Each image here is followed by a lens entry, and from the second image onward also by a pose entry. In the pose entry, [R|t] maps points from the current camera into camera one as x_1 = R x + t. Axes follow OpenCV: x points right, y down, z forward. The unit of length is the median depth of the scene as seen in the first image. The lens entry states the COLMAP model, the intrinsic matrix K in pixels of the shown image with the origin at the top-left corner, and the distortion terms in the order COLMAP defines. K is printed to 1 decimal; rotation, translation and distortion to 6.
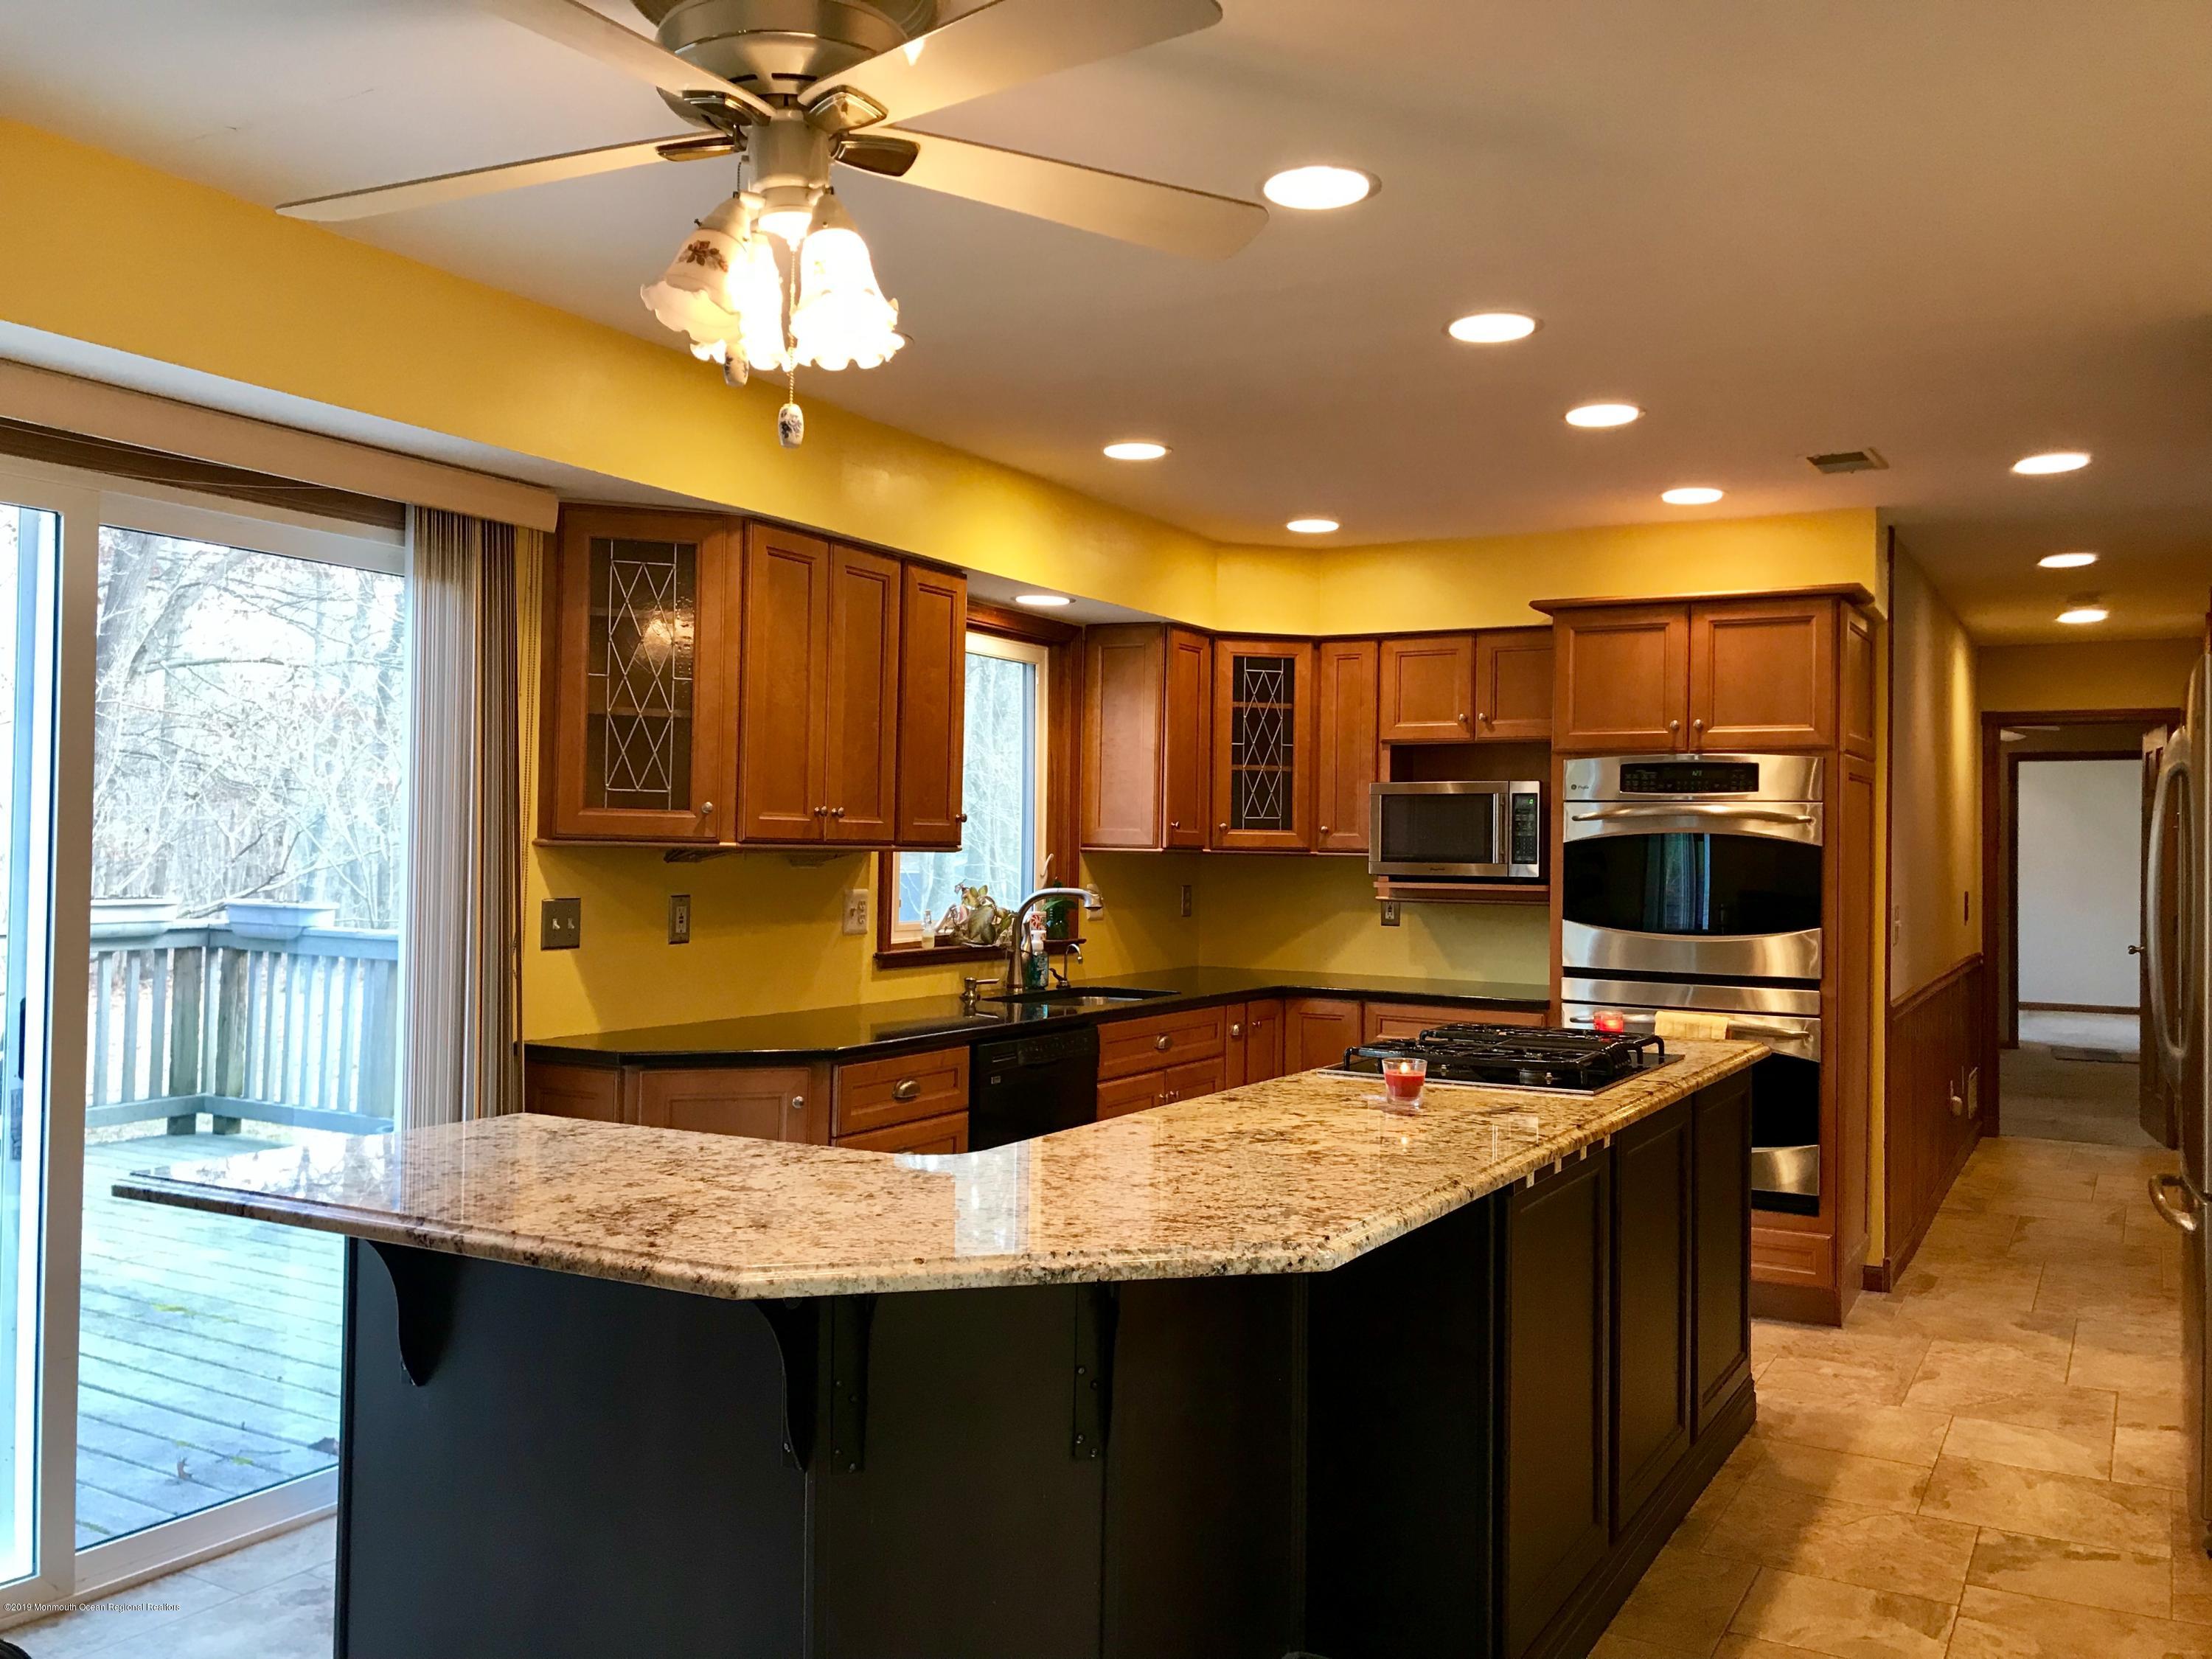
lens RADIAL K [[1799.7, 0, 1103.0], [0, 1799.7, 825.0], [0, 0, 1]] dist [0.047505, -0.077804]
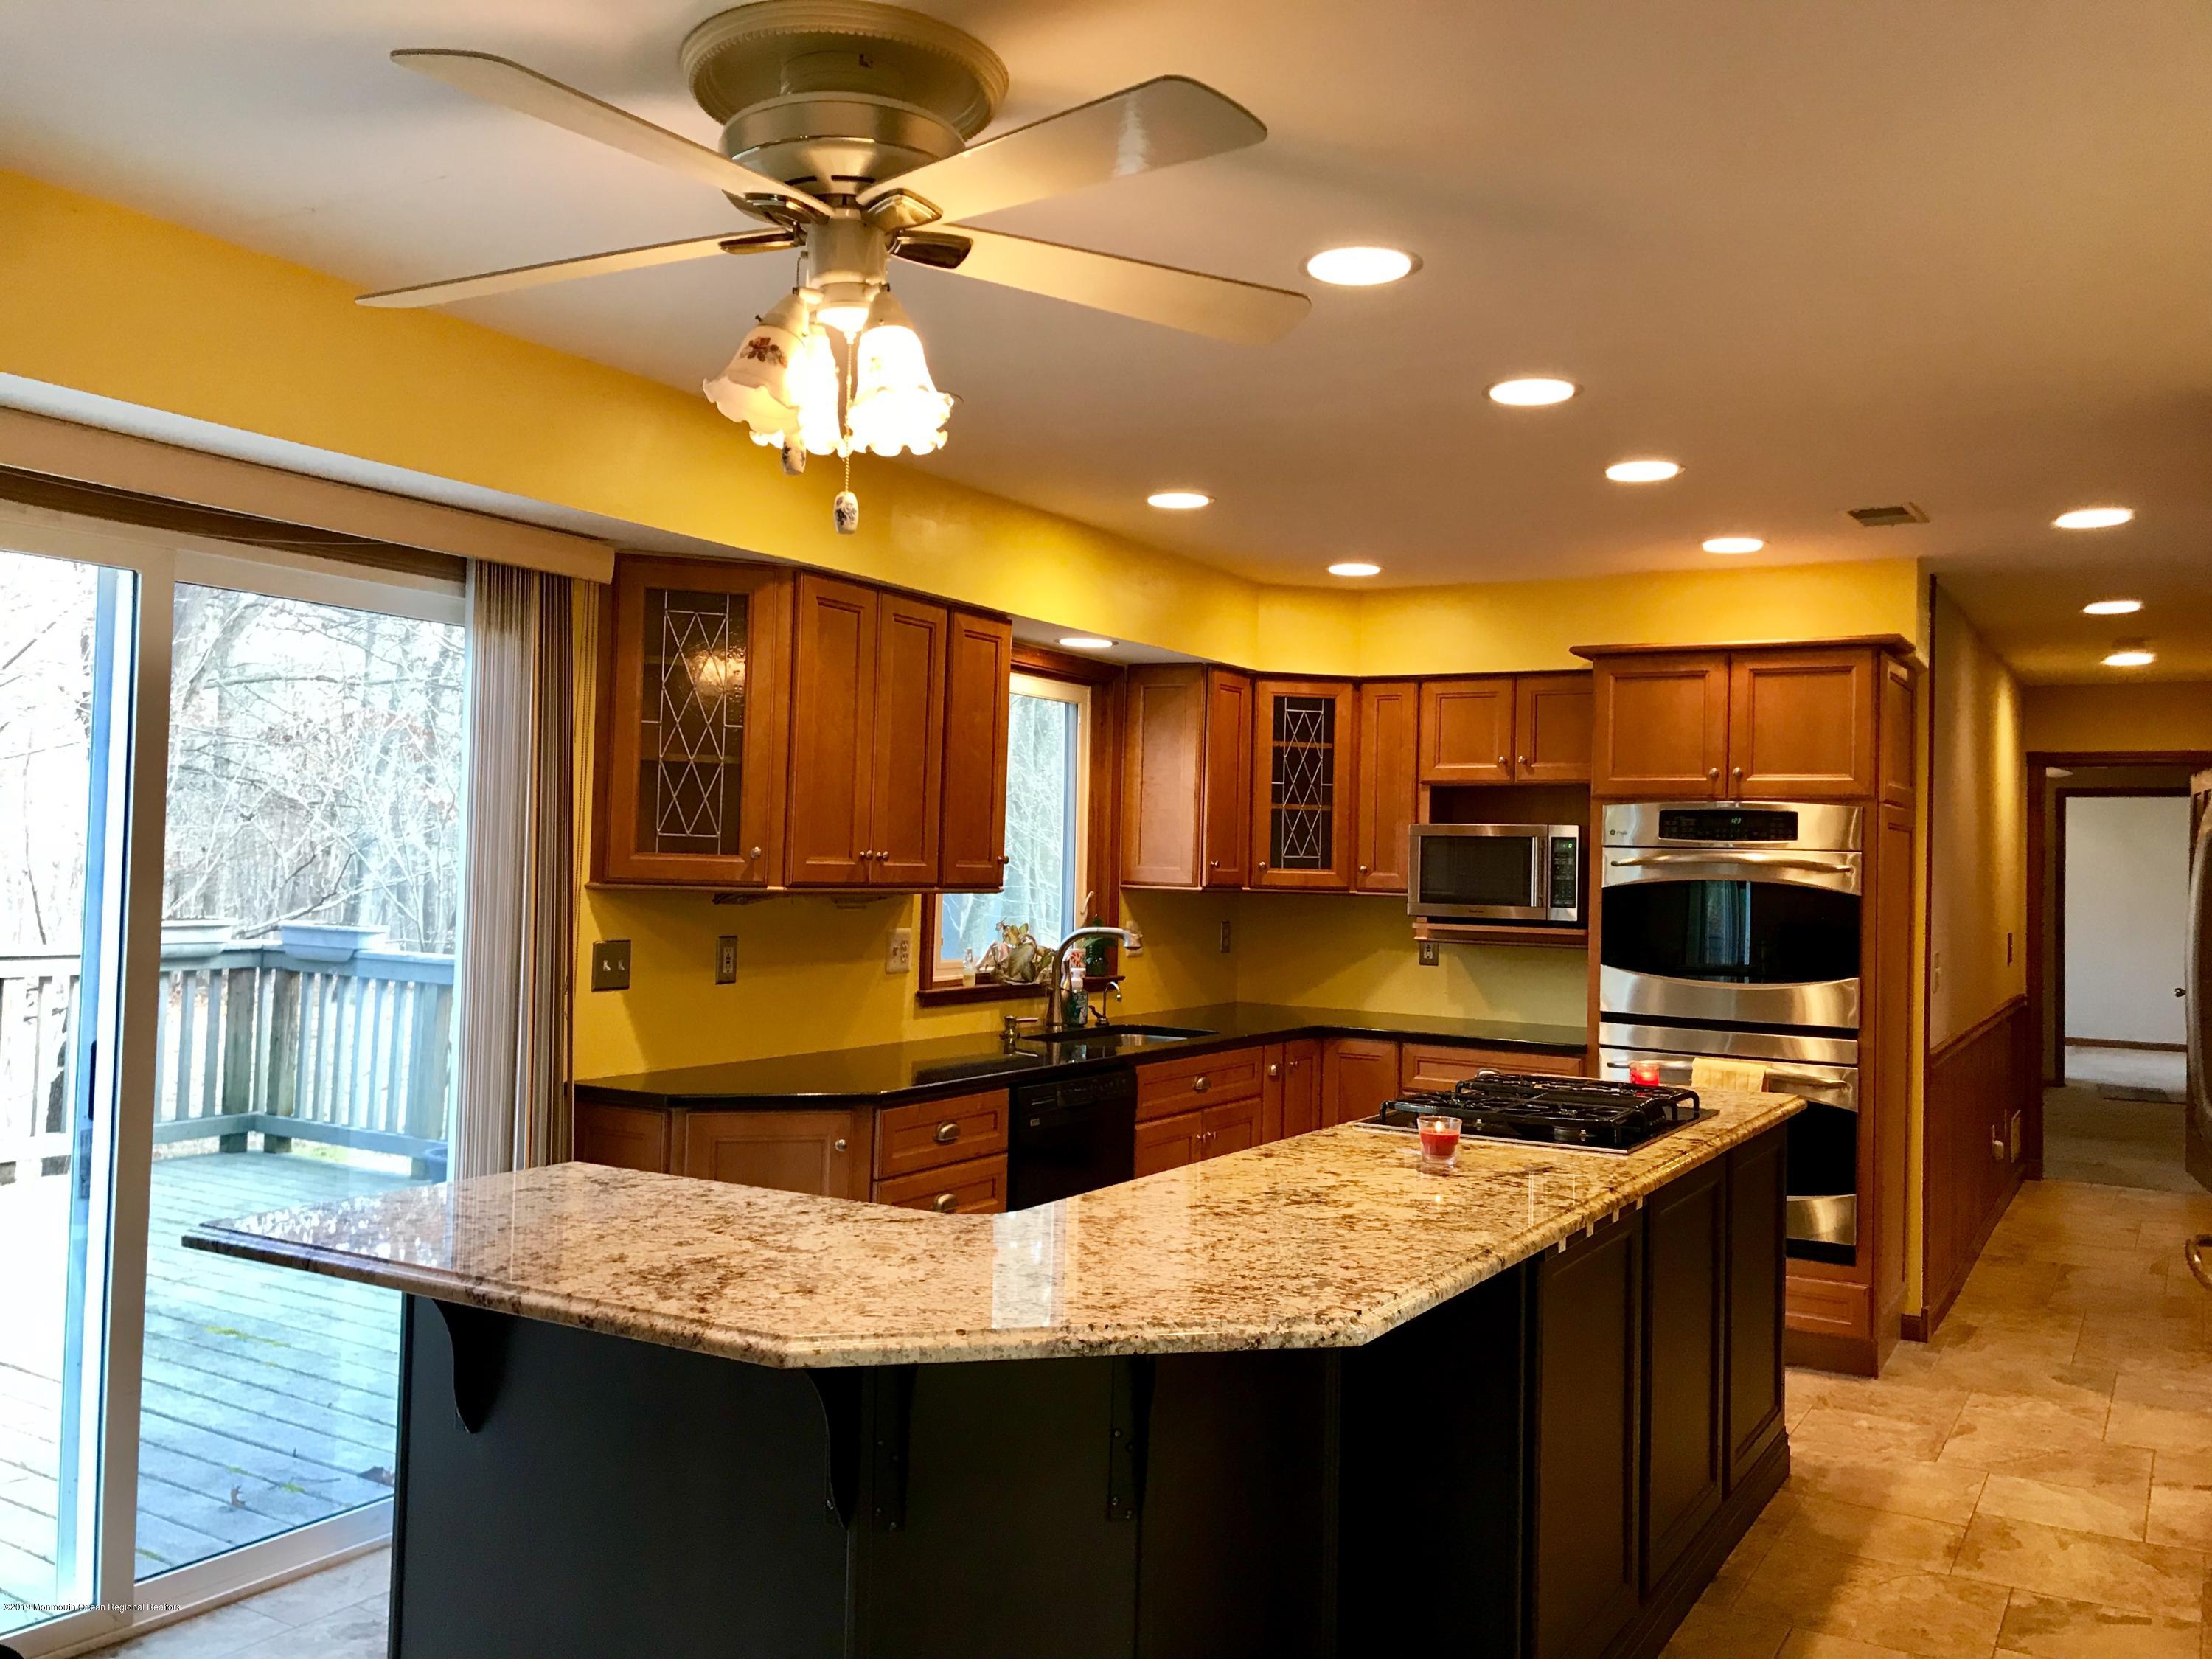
lens RADIAL K [[1799.7, 0, 1103.3], [0, 1799.7, 821.6], [0, 0, 1]] dist [0.047505, -0.077804]
pose [[0.999707, 0.010134, -0.021998, -0.000444], [-0.010358, 0.999896, -0.010059, -0.015765], [0.021894, 0.010284, 0.999707, -0.011758]]
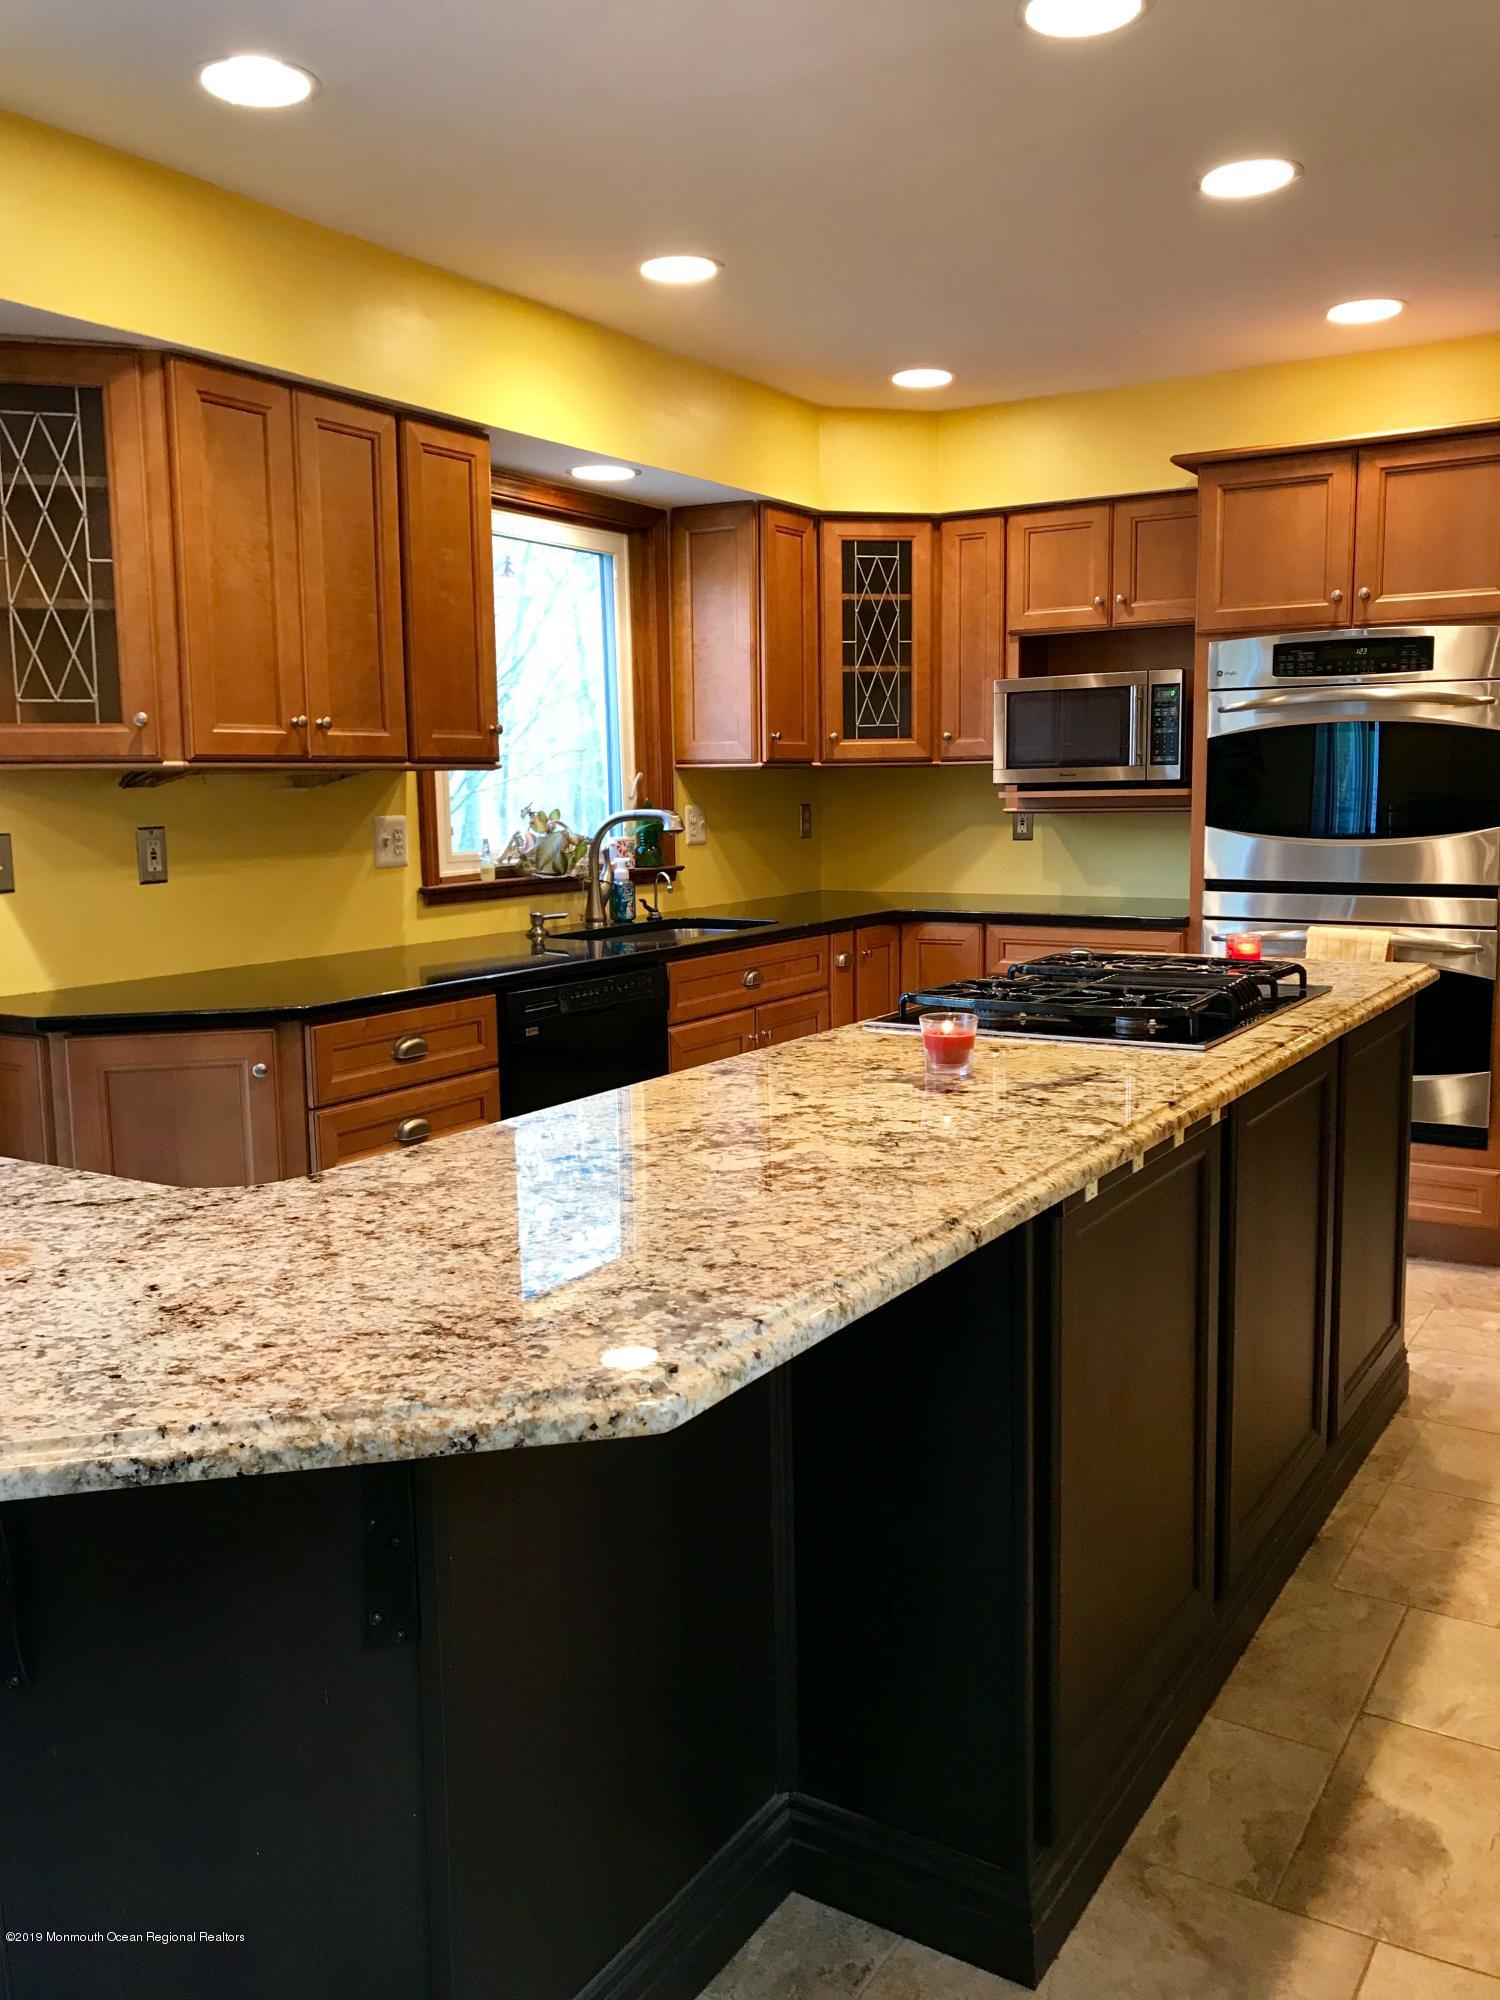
lens RADIAL K [[1627.2, 0, 764.1], [0, 1627.2, 1002.8], [0, 0, 1]] dist [0.047505, -0.077804]
pose [[0.998895, -0.025577, -0.039421, 0.075761], [0.031190, 0.988334, 0.149077, 0.013036], [0.035148, -0.150141, 0.988040, 0.208134]]
